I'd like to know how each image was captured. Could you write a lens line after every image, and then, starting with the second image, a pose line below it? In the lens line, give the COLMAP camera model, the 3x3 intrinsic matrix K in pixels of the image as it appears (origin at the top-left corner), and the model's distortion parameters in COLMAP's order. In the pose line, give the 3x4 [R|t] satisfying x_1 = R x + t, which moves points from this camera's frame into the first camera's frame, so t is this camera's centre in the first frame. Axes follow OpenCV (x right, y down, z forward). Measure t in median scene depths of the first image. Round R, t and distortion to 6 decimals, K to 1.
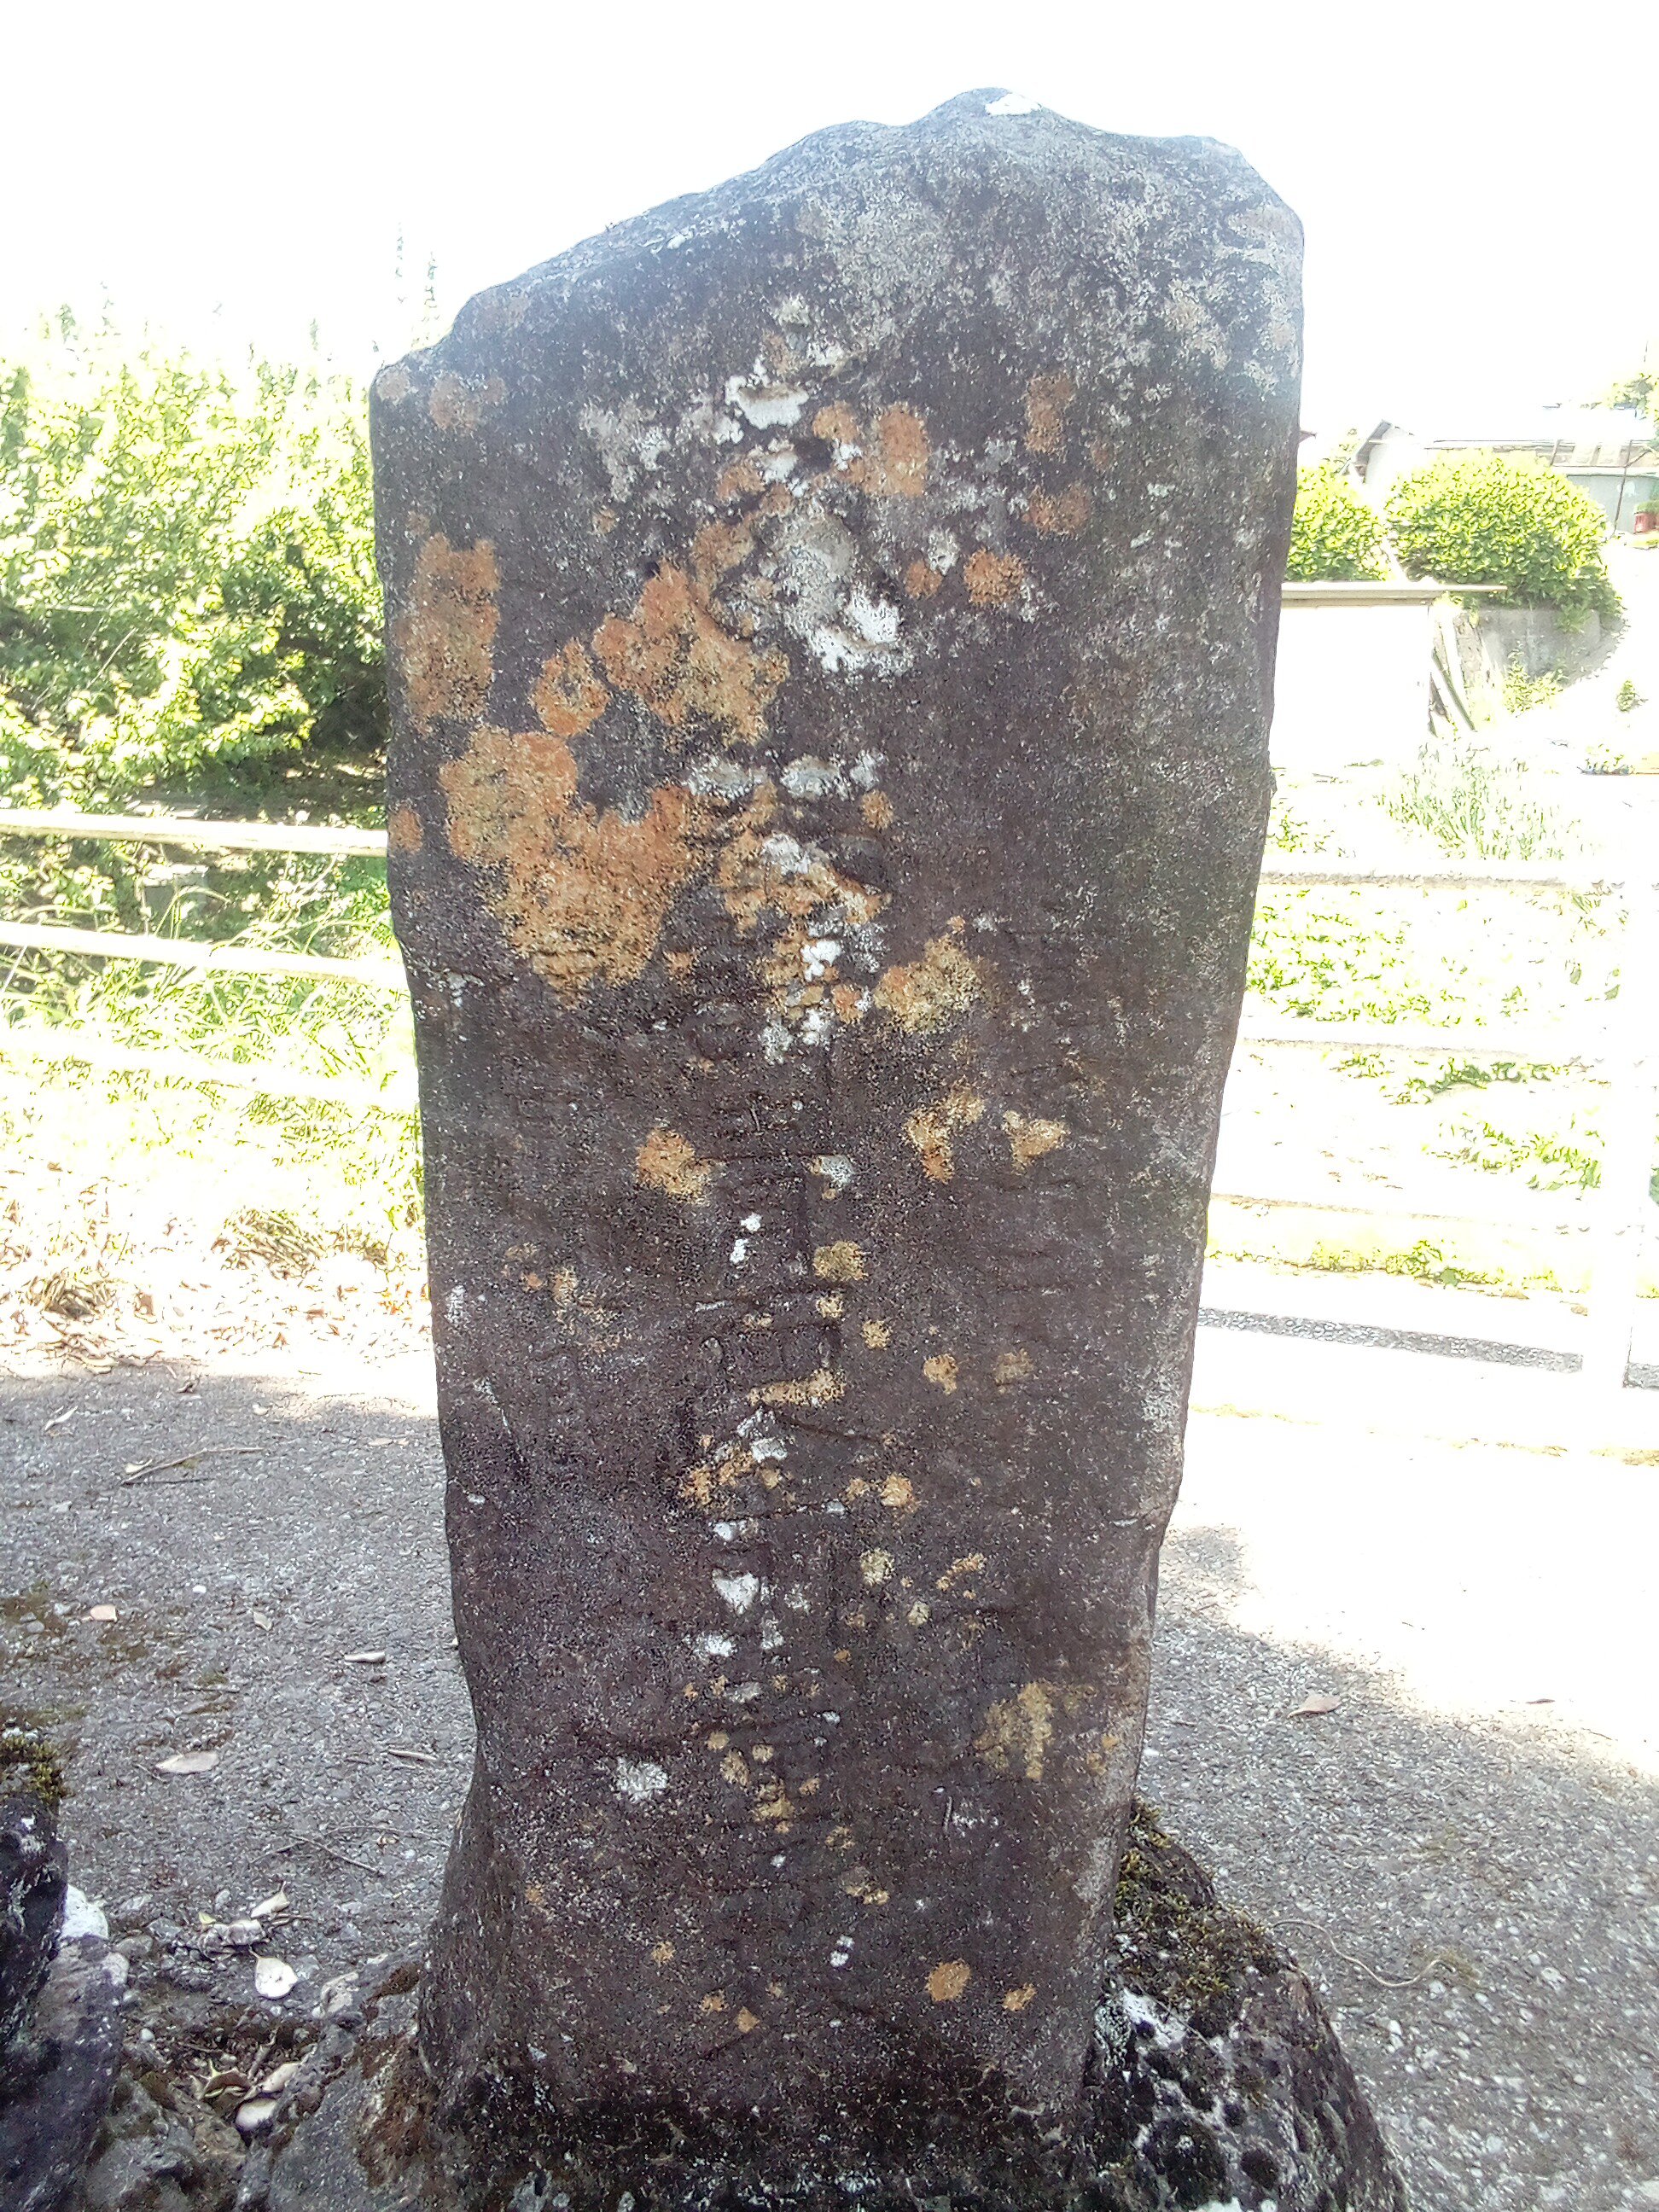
lens RADIAL K [[1904.4, 0, 816.0], [0, 1904.4, 1108.6], [0, 0, 1]] dist [0.046218, -0.066827]
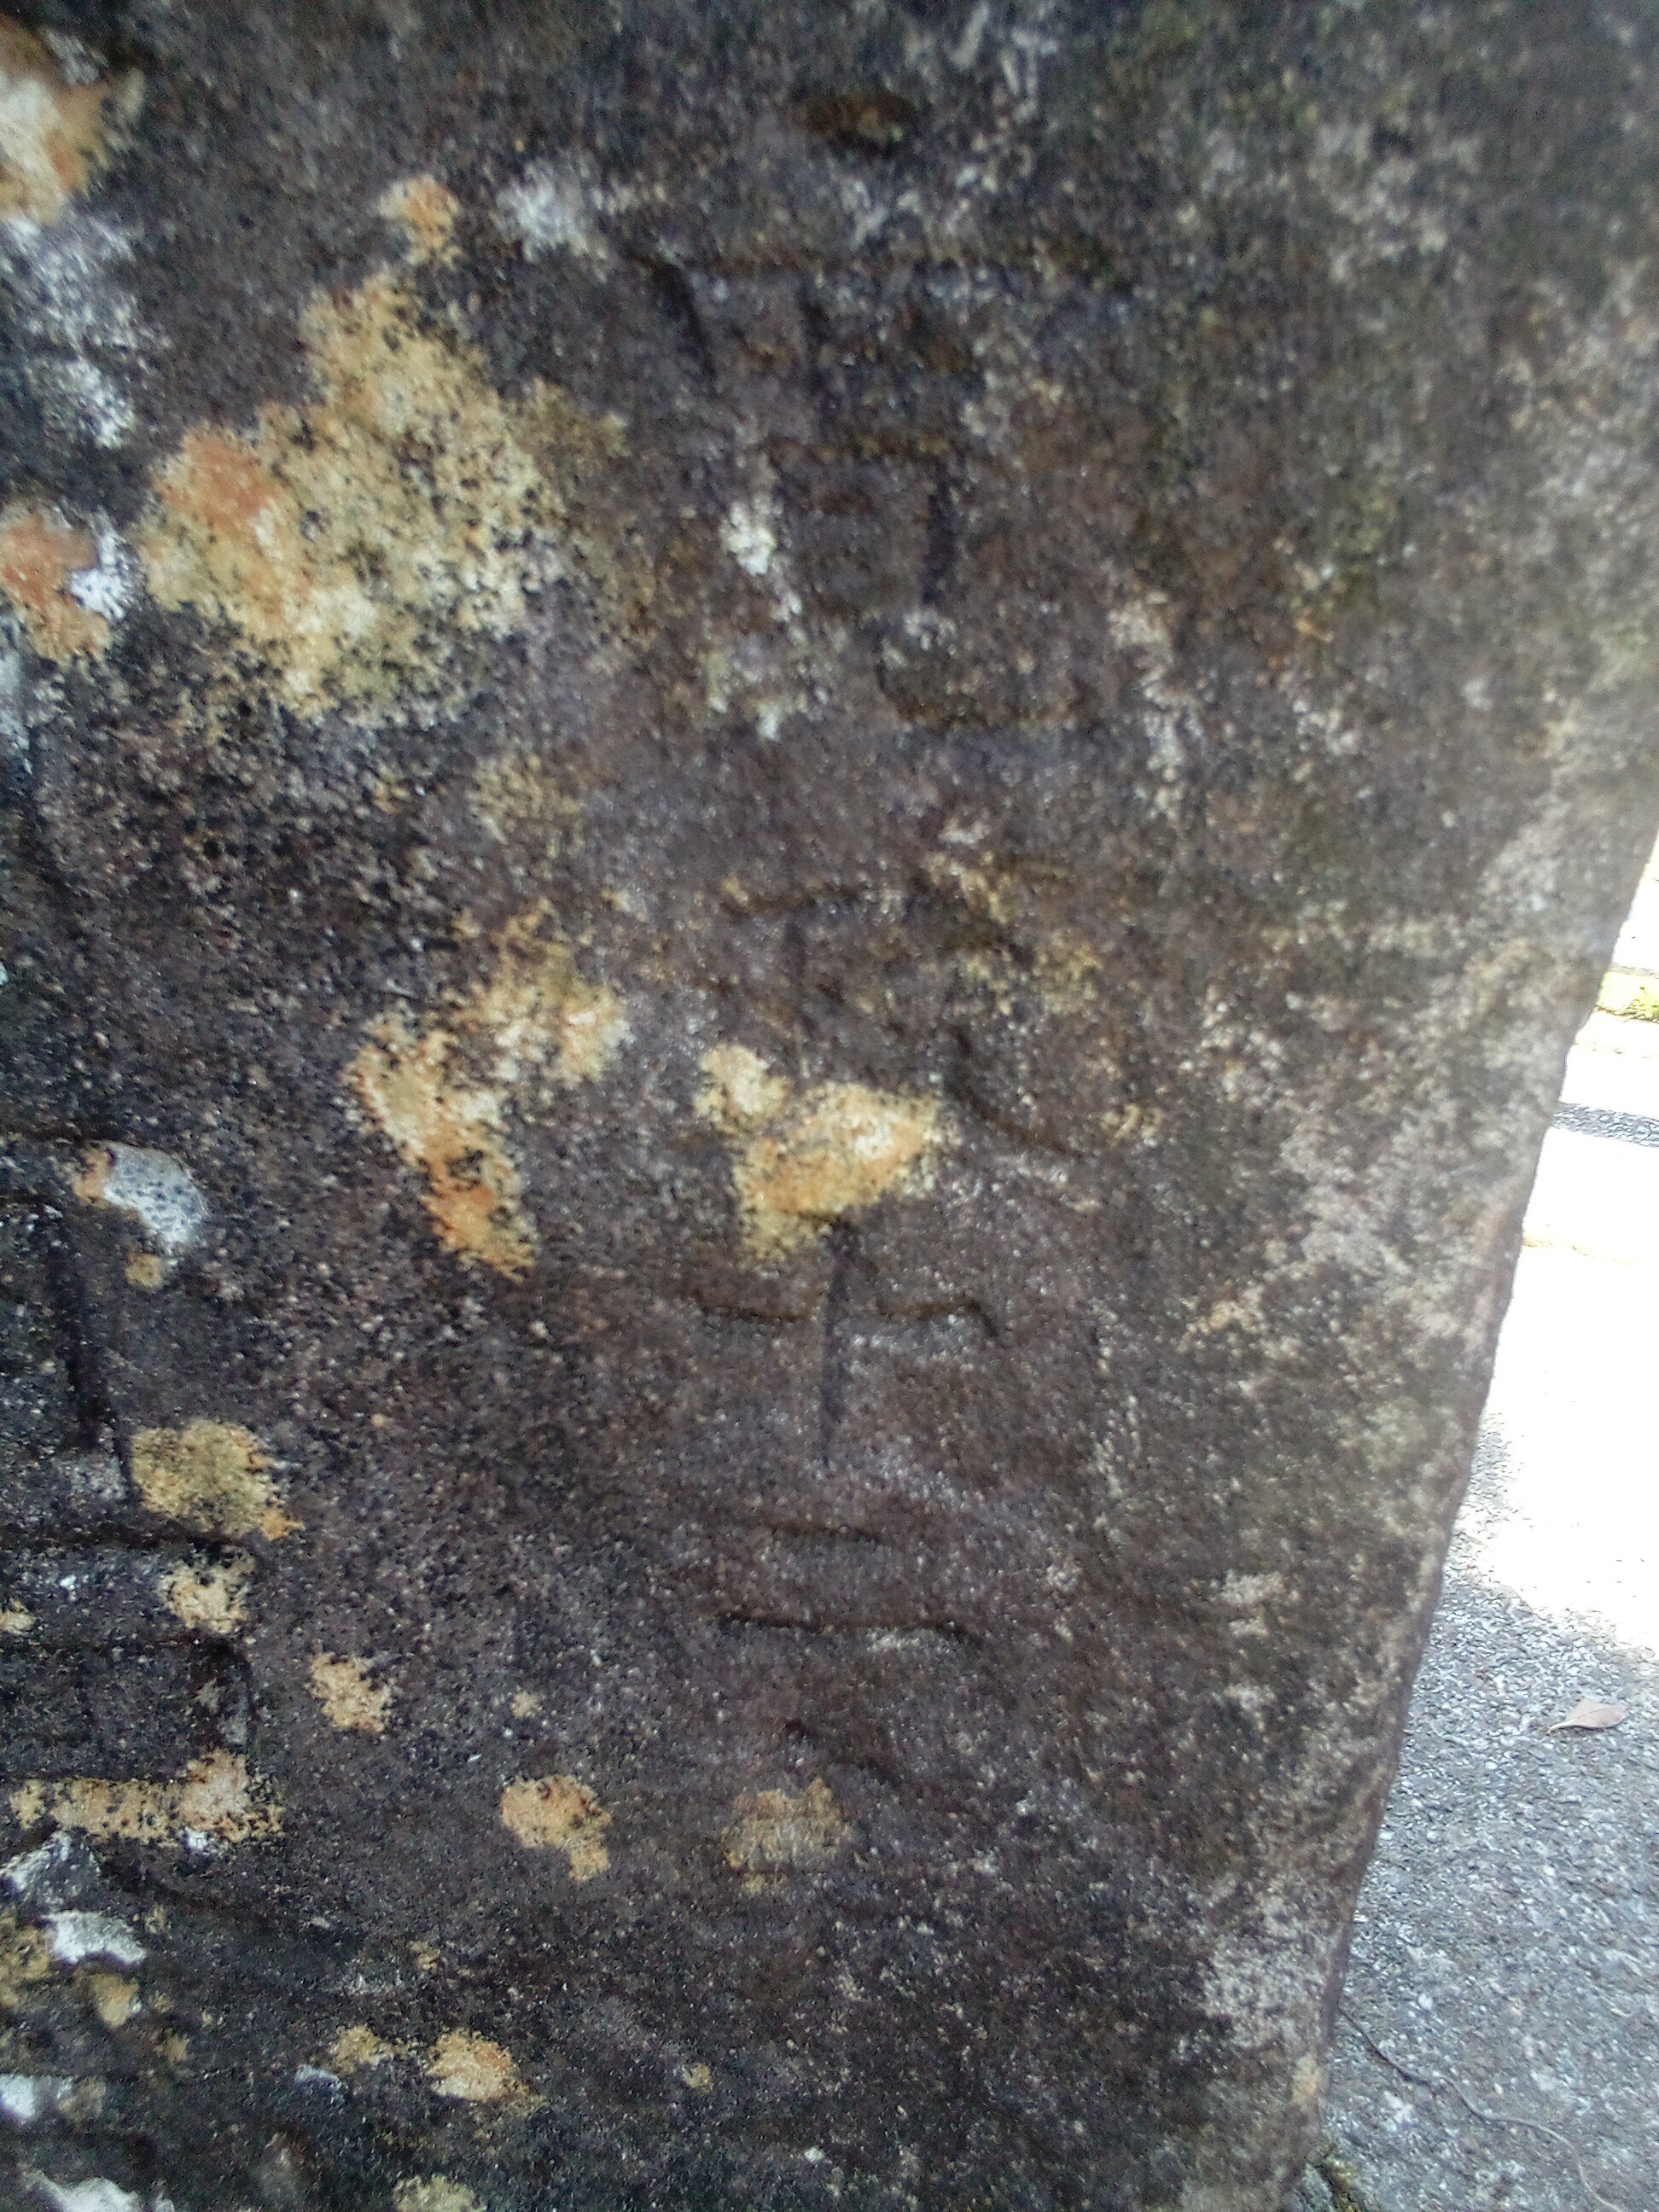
lens RADIAL K [[1904.4, 0, 848.6], [0, 1904.4, 1113.4], [0, 0, 1]] dist [0.046218, -0.066827]
pose [[0.989778, 0.070495, -0.123973, 0.147681], [-0.048832, 0.984265, 0.169819, -0.033736], [0.133993, -0.162030, 0.977646, 0.732399]]
